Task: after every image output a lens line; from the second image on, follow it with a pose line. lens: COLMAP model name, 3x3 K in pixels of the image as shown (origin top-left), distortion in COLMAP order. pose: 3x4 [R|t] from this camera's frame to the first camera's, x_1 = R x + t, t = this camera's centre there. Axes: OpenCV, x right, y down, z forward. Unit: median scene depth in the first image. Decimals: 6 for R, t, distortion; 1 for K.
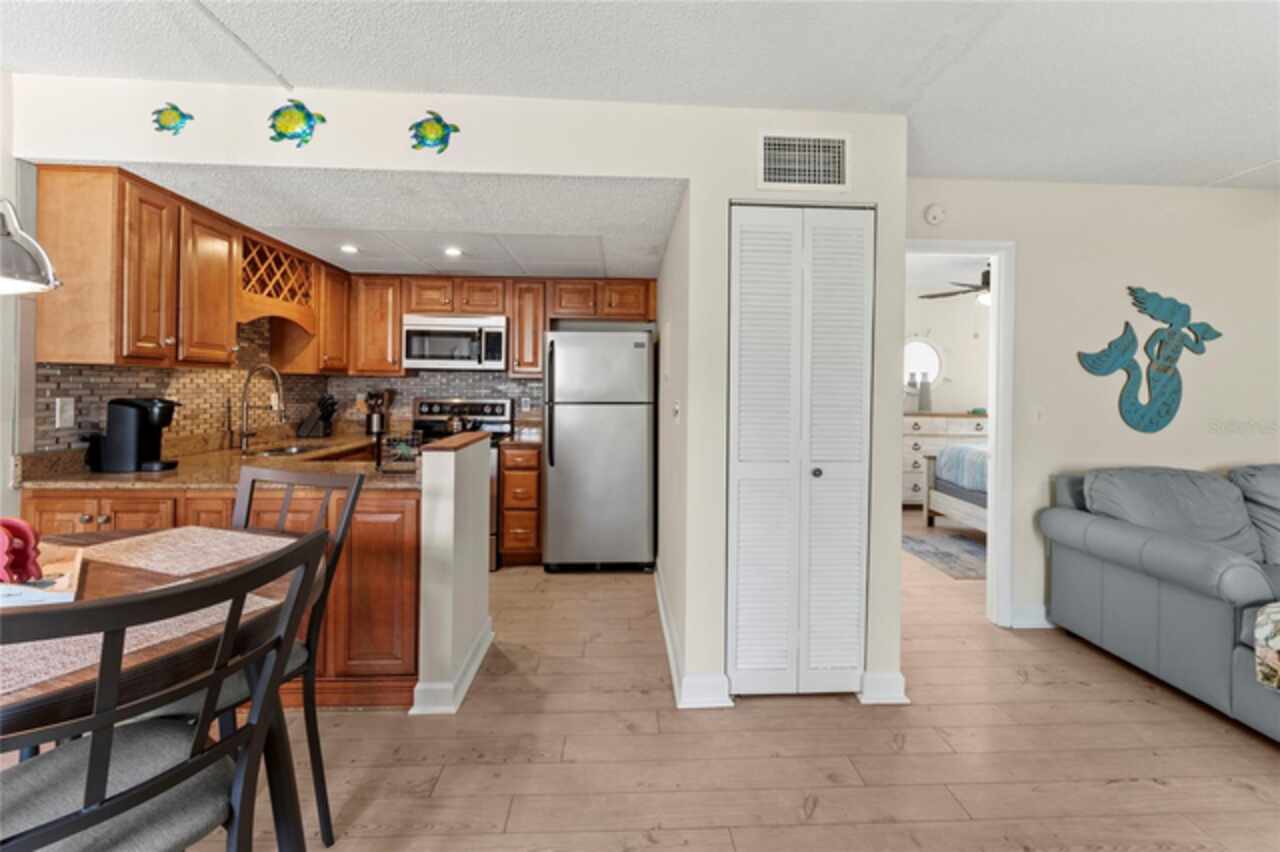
lens RADIAL K [[623.1, 0, 651.0], [0, 623.1, 390.0], [0, 0, 1]] dist [0.010410, 0.000432]
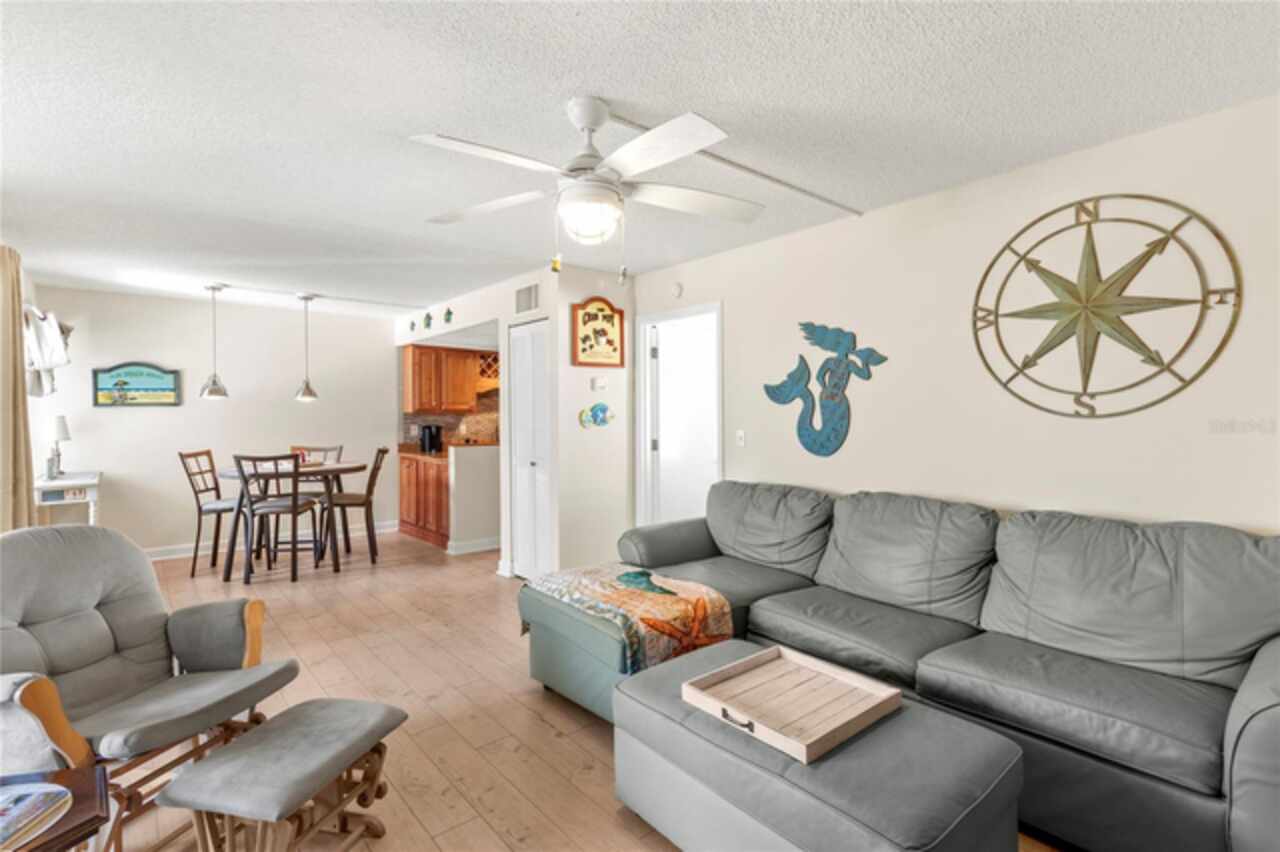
lens RADIAL K [[623.1, 0, 642.3], [0, 623.1, 417.9], [0, 0, 1]] dist [0.010410, 0.000432]
pose [[0.588080, -0.010713, -0.808732, 1.476314], [0.012325, 0.999915, -0.004283, 0.003597], [0.808709, -0.007449, 0.588162, 0.126779]]
